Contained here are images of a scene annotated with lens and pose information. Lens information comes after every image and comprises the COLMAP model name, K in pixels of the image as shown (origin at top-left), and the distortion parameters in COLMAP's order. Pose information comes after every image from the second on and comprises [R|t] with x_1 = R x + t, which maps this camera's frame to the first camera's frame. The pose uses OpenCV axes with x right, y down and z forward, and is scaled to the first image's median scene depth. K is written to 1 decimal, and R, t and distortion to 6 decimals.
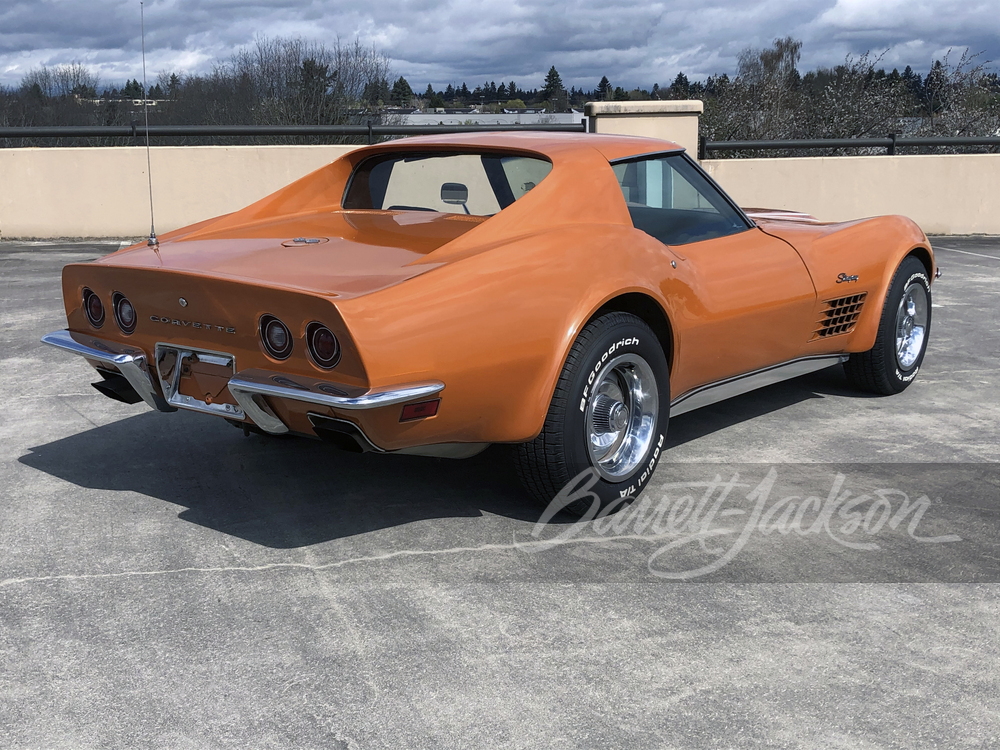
lens RADIAL K [[1244.3, 0, 500.0], [0, 1244.3, 375.0], [0, 0, 1]] dist [0.178191, -0.640892]
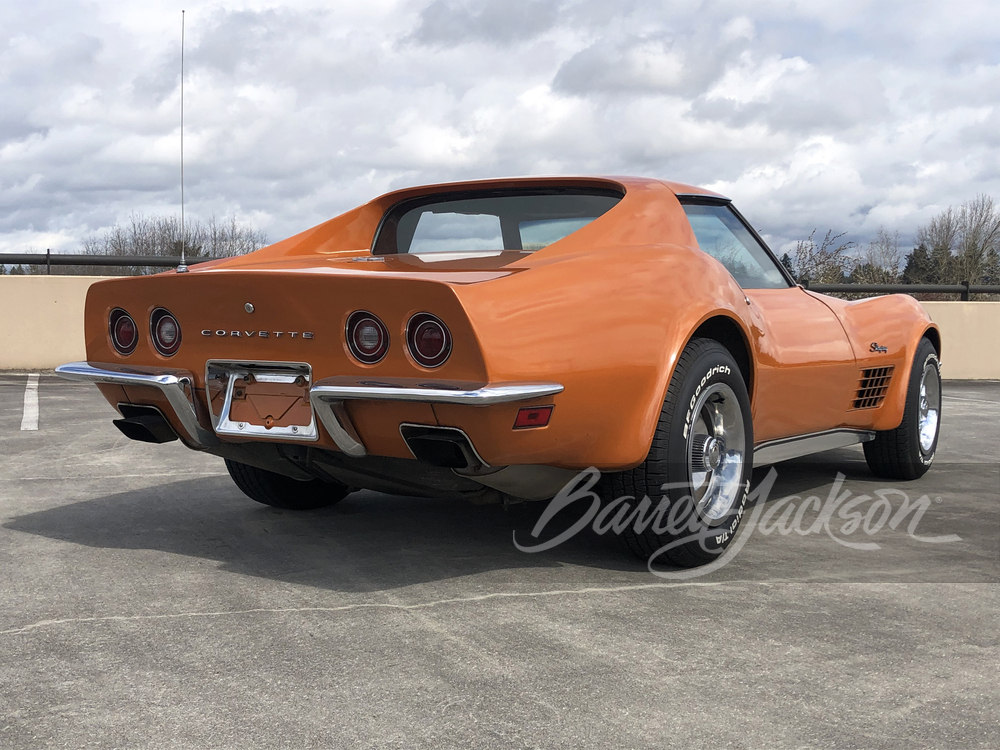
lens RADIAL K [[1244.3, 0, 500.0], [0, 1244.3, 375.0], [0, 0, 1]] dist [0.178191, -0.640892]
pose [[0.994274, 0.004727, 0.106752, -0.161671], [0.010843, 0.989401, -0.144805, 0.111637], [-0.106305, 0.145134, 0.983685, 0.117684]]
